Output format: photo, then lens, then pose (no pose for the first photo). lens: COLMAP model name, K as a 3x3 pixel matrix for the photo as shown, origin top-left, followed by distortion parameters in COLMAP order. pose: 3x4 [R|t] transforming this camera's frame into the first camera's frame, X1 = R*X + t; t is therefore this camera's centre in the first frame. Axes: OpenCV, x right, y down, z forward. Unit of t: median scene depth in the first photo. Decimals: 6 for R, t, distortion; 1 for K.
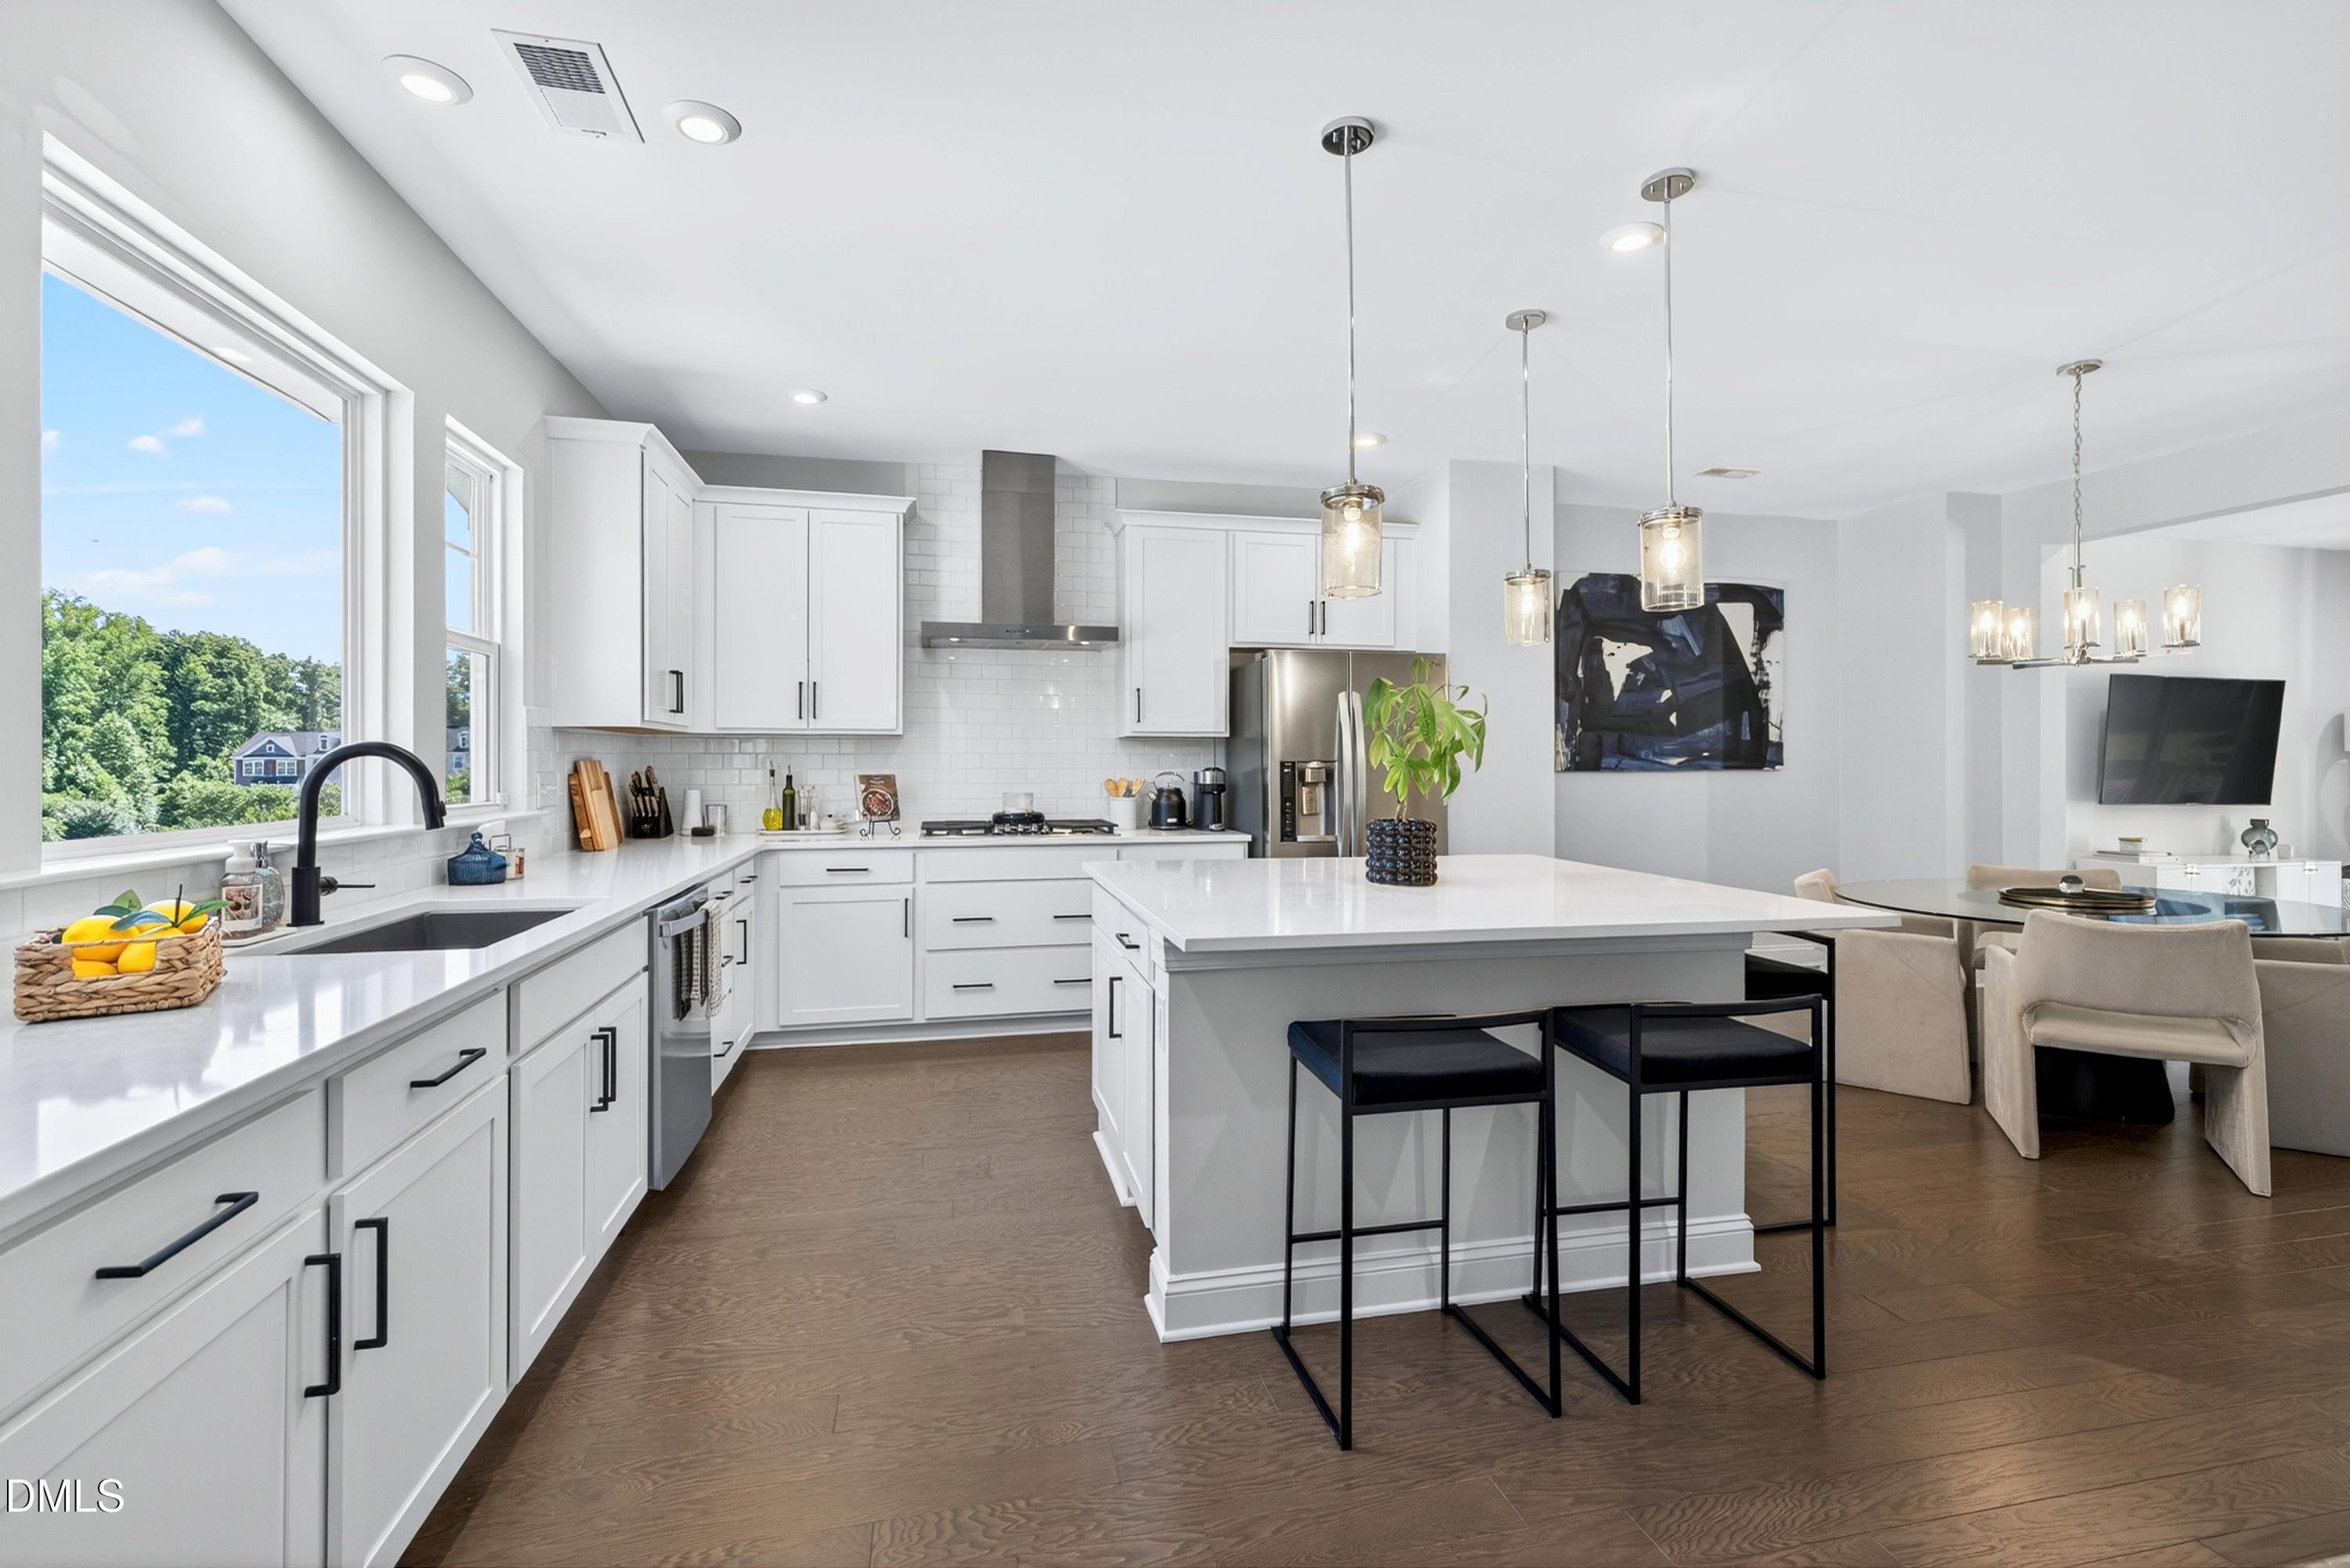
lens RADIAL K [[1035.8, 0, 1167.9], [0, 1035.8, 758.8], [0, 0, 1]] dist [0.000199, -0.000207]
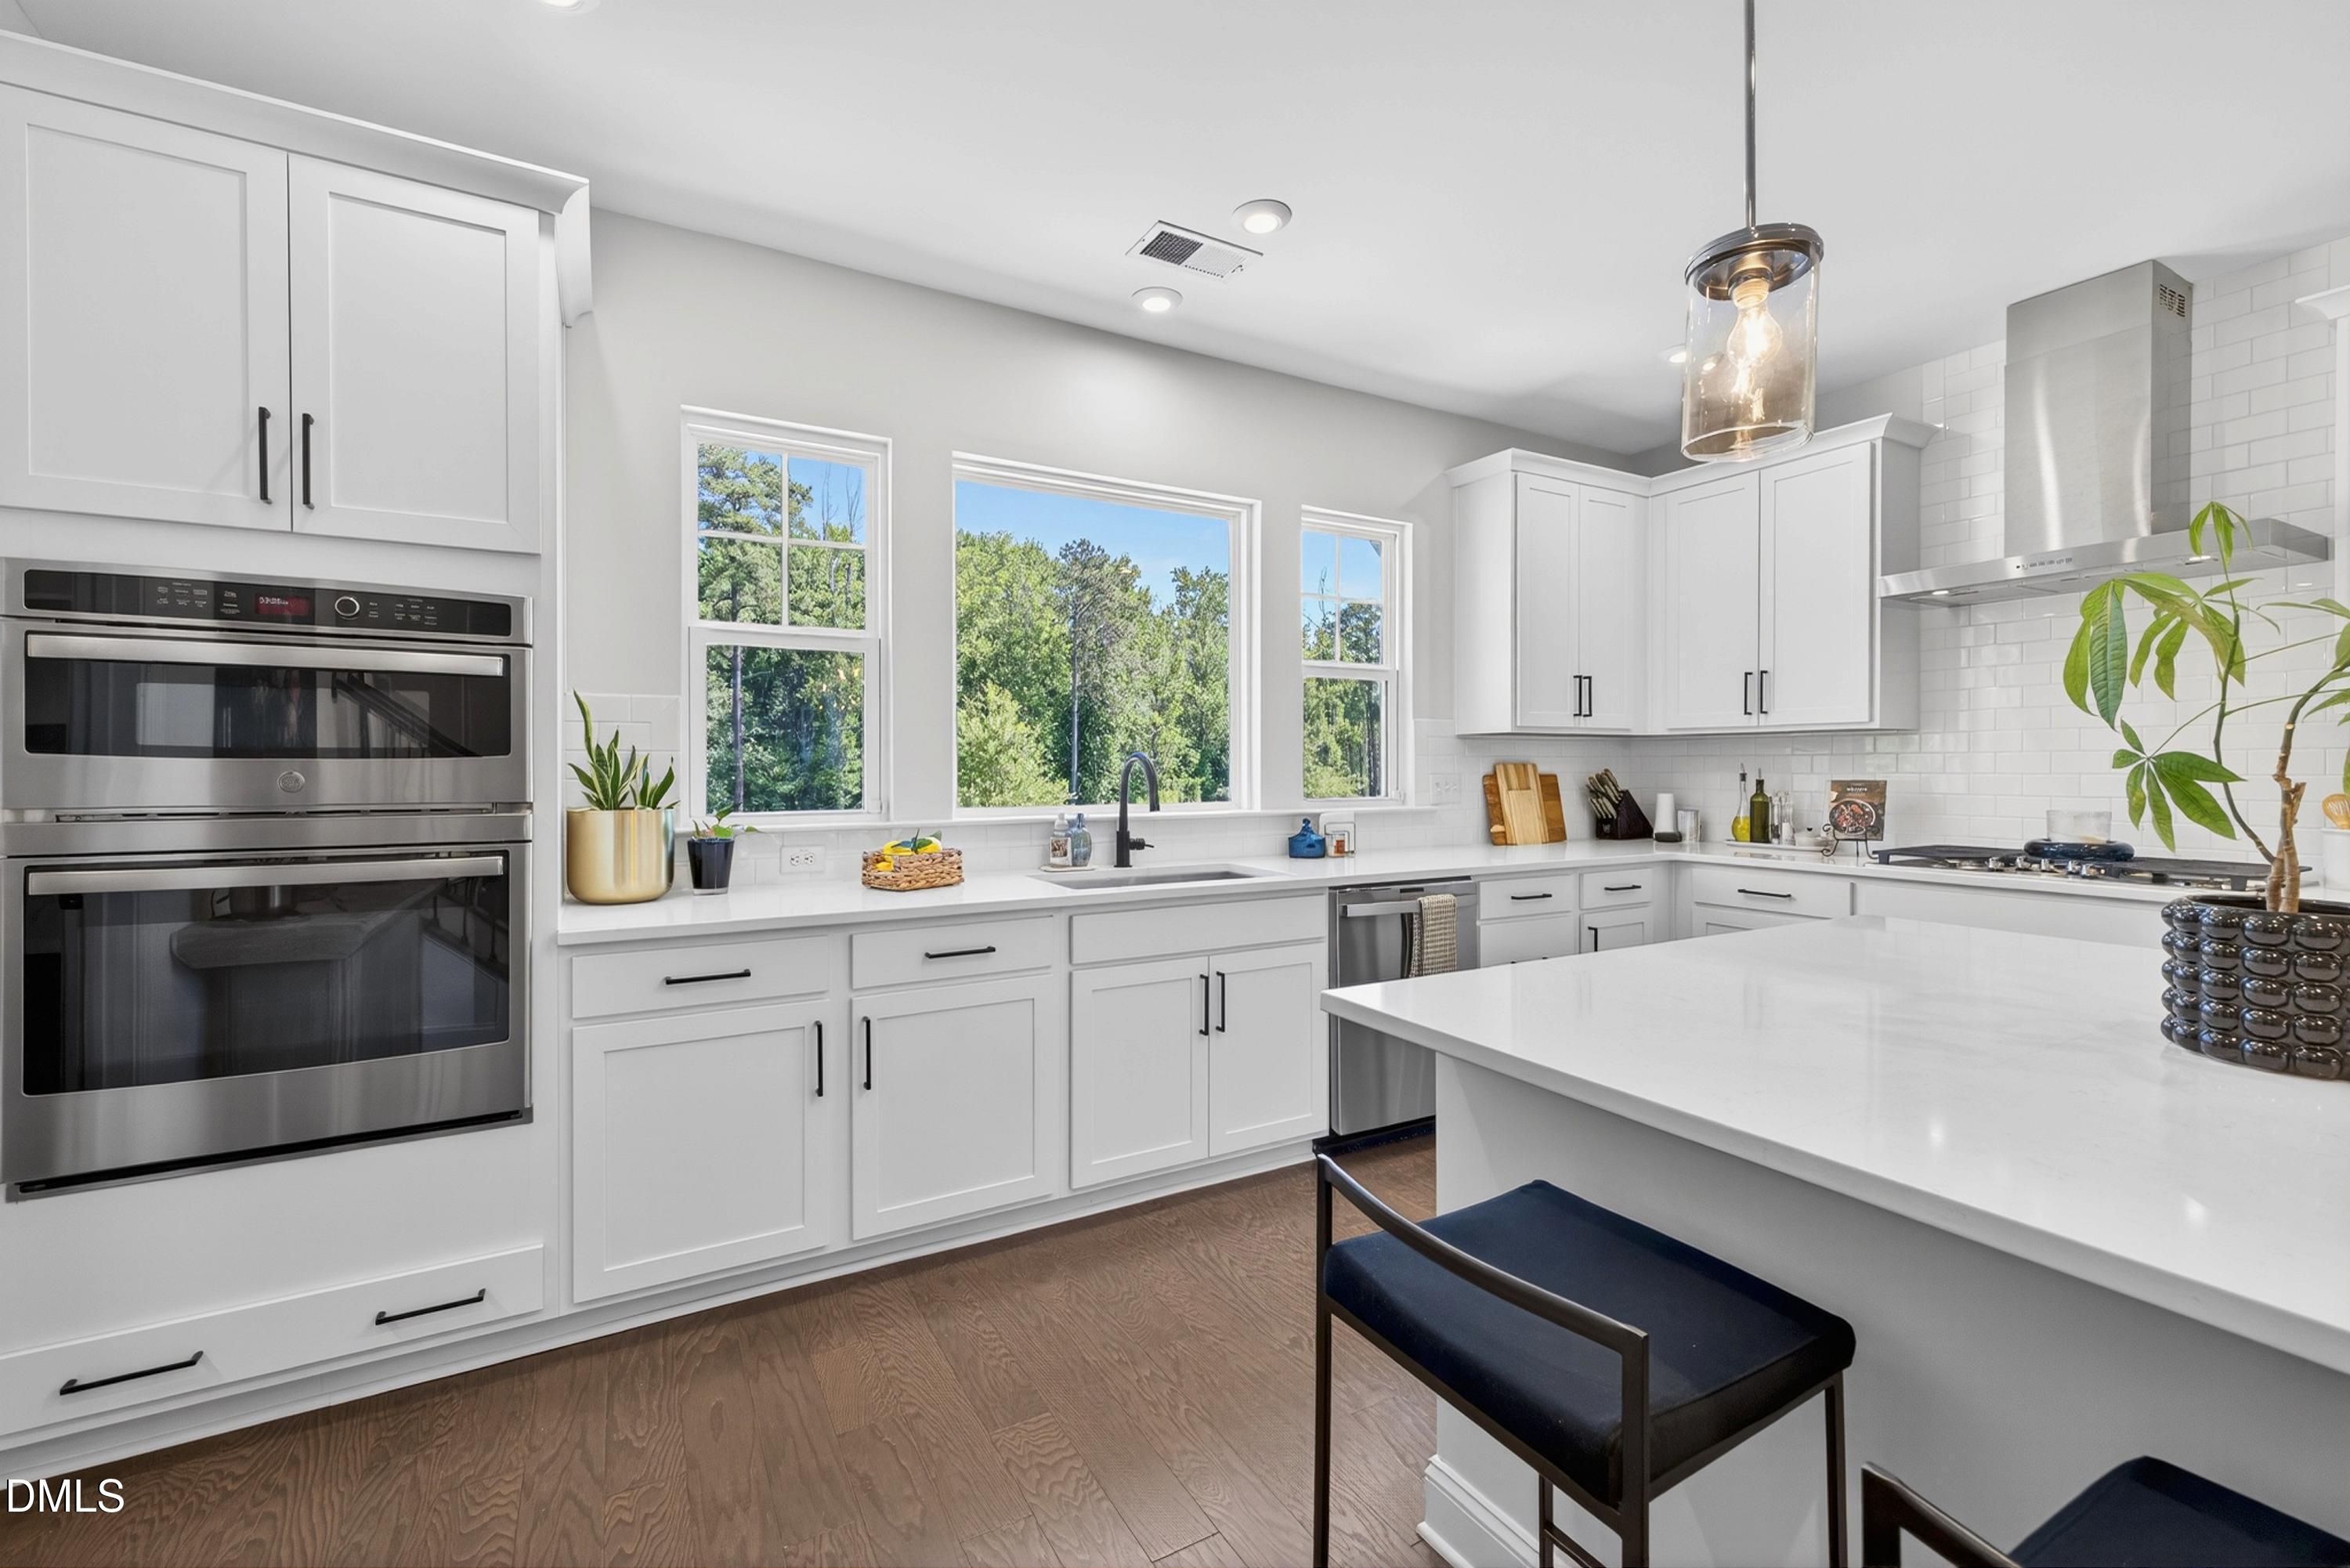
lens RADIAL K [[980.3, 0, 1166.0], [0, 980.3, 768.7], [0, 0, 1]] dist [0.002819, 0.000260]
pose [[0.284071, 0.002342, -0.958800, 0.291554], [0.005110, 0.999979, 0.003956, 0.000859], [0.958790, -0.006023, 0.284053, 0.289931]]
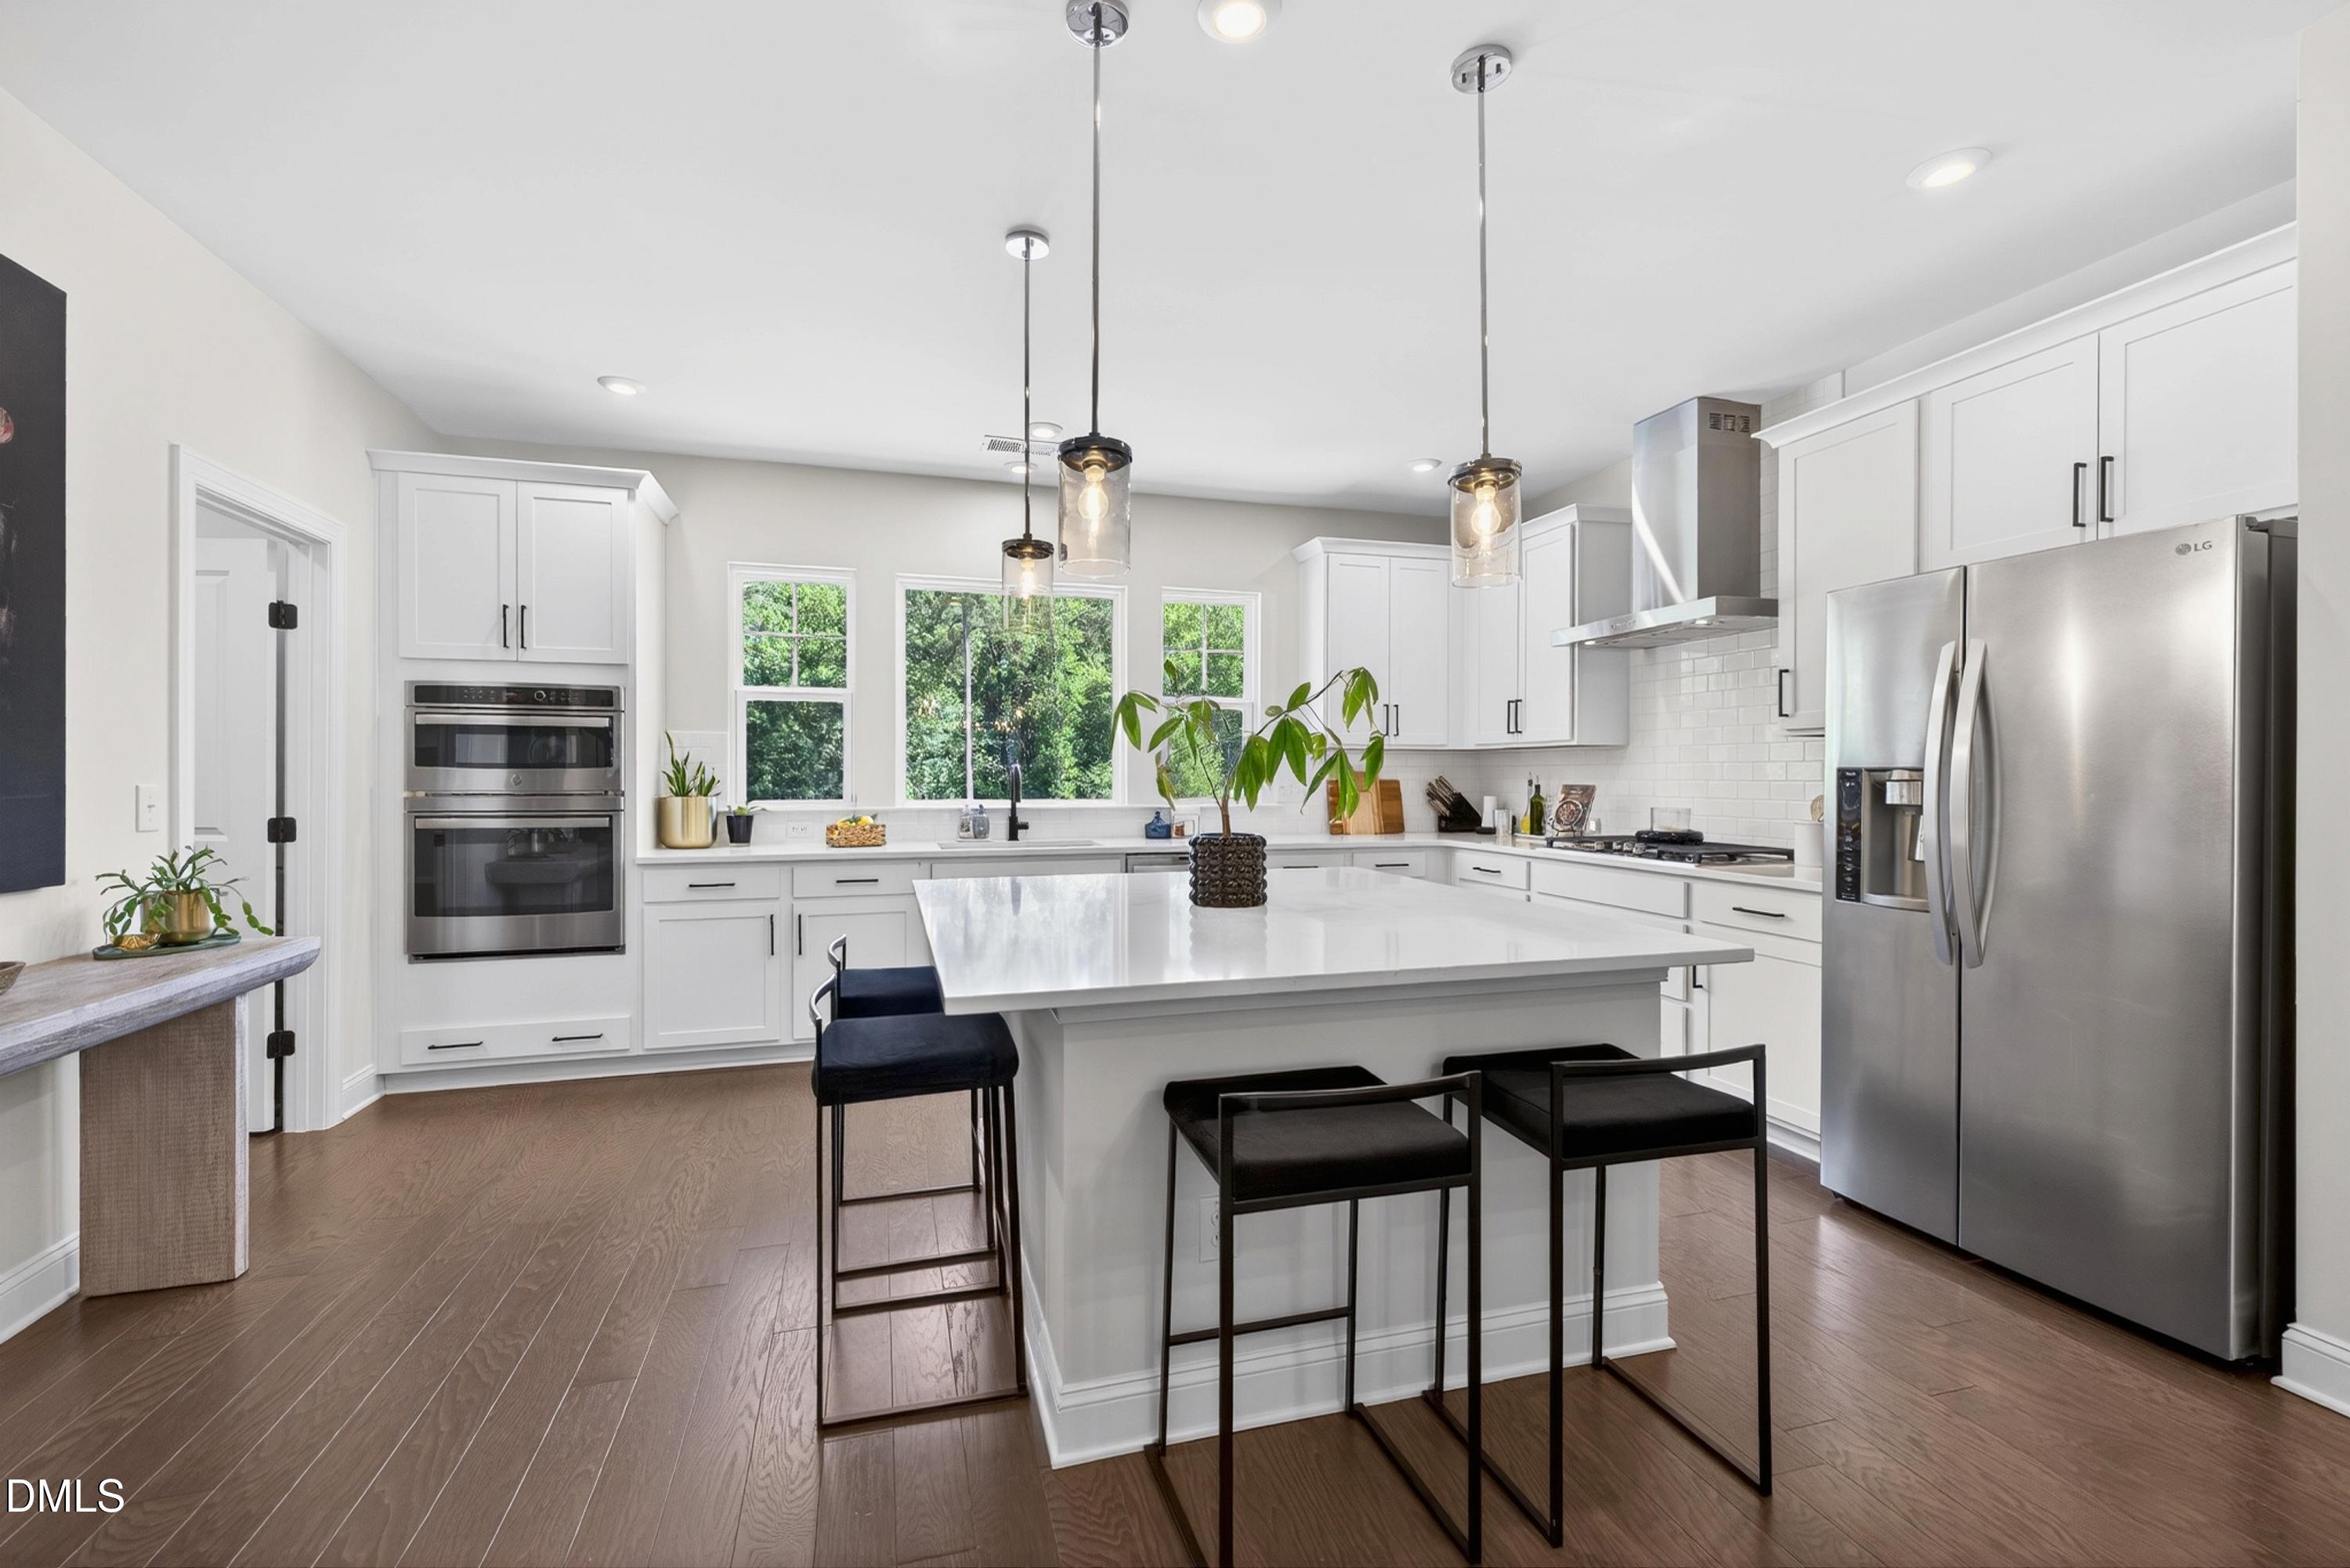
lens RADIAL K [[985.7, 0, 1162.1], [0, 985.7, 780.5], [0, 0, 1]] dist [0.000846, -0.000098]
pose [[0.058935, 0.005476, -0.998247, 0.666169], [0.004191, 0.999975, 0.005733, 0.004105], [0.998253, -0.004522, 0.058910, 0.551897]]
